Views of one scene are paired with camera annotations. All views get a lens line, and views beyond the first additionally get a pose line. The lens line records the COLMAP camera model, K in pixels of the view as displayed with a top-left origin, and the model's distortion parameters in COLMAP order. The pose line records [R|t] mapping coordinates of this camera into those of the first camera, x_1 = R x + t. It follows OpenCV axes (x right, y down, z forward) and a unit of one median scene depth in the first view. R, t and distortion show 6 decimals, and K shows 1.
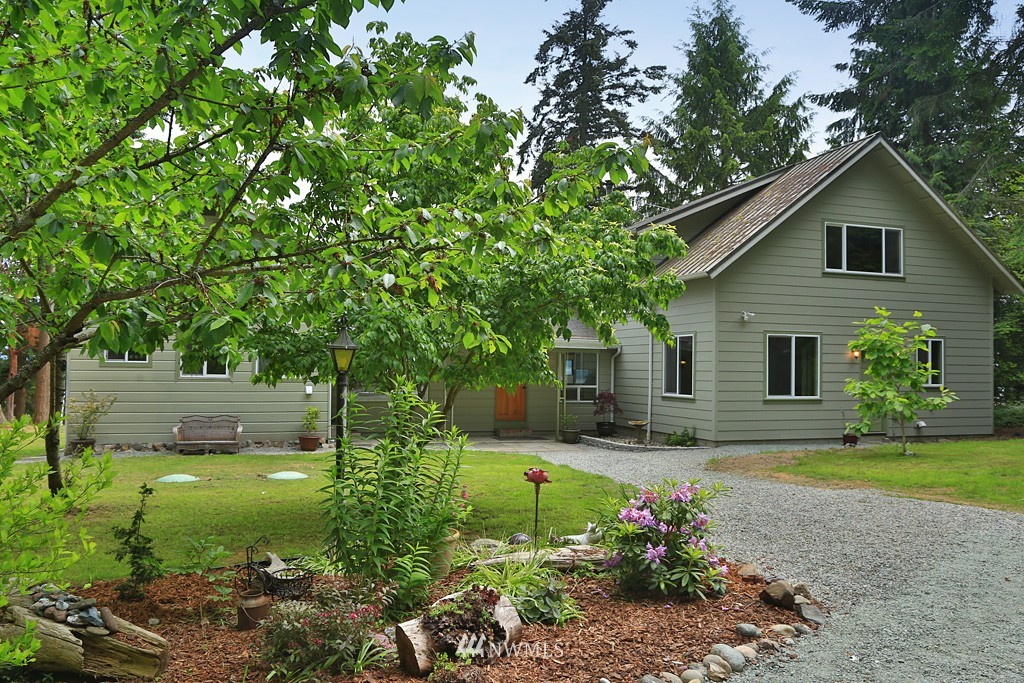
lens RADIAL K [[849.0, 0, 514.1], [0, 849.0, 340.0], [0, 0, 1]] dist [-0.074312, 0.000001]
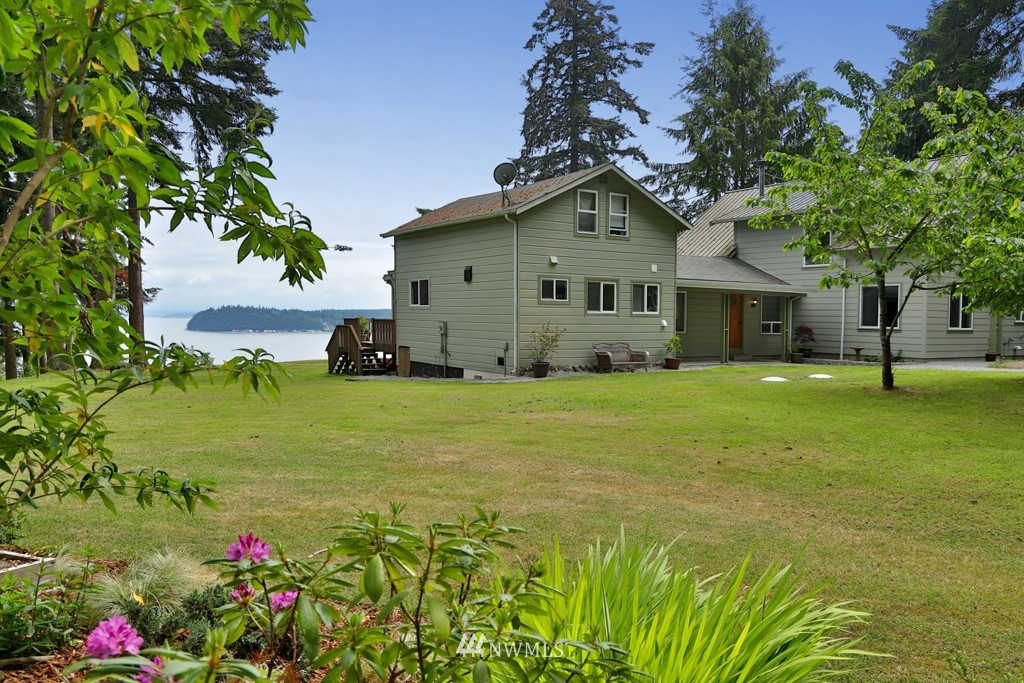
lens RADIAL K [[849.0, 0, 508.3], [0, 849.0, 344.8], [0, 0, 1]] dist [-0.074312, 0.000001]
pose [[0.971553, -0.007564, 0.236700, -0.464230], [-0.009008, 0.997586, 0.068855, 0.002667], [-0.236649, -0.069029, 0.969140, -0.122716]]
